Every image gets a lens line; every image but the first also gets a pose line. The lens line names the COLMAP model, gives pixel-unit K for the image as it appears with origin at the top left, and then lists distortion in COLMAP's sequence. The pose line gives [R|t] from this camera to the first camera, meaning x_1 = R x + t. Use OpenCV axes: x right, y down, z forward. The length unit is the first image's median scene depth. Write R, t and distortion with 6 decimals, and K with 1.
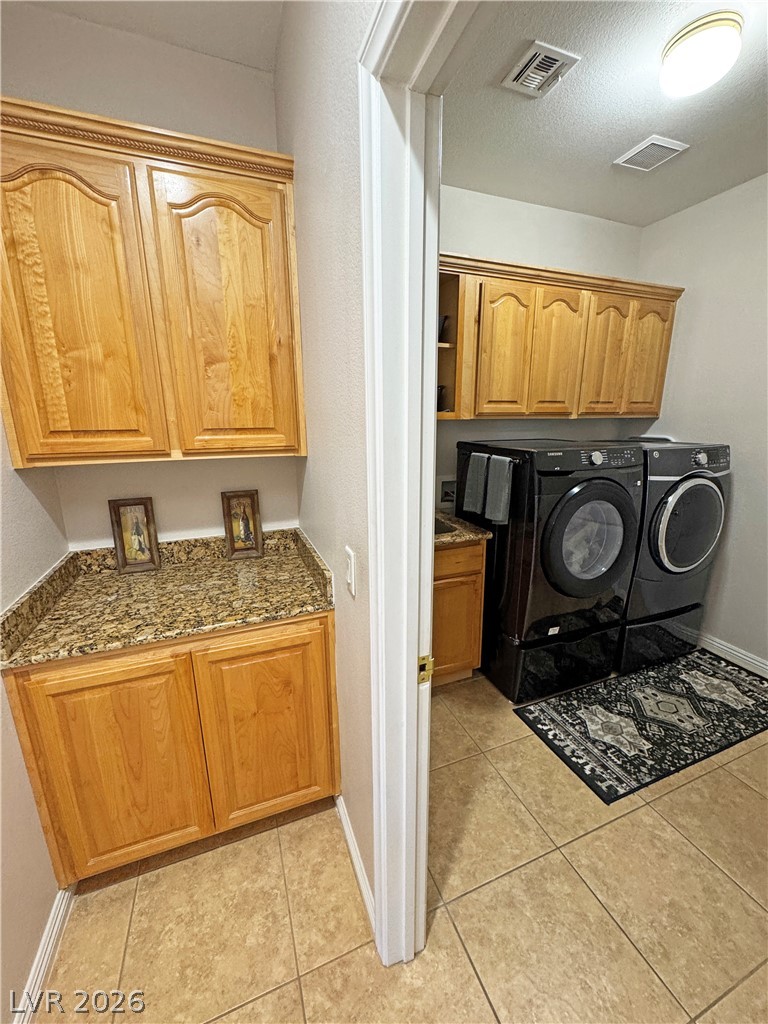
lens RADIAL K [[406.9, 0, 386.0], [0, 406.9, 510.9], [0, 0, 1]] dist [-0.001454, 0.000110]
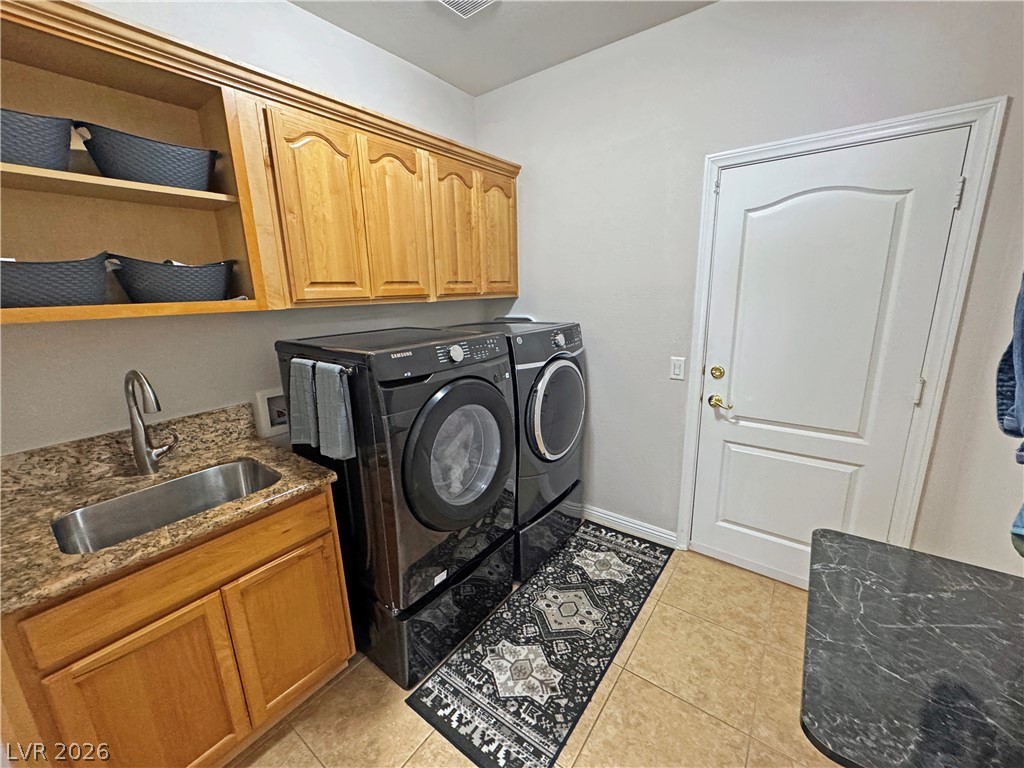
lens RADIAL K [[406.9, 0, 511.9], [0, 406.9, 383.9], [0, 0, 1]] dist [-0.001454, 0.000110]
pose [[0.849985, -0.137104, 0.508653, 0.175581], [0.143474, 0.989288, 0.026904, -0.068073], [-0.506893, 0.050111, 0.860551, 0.234457]]
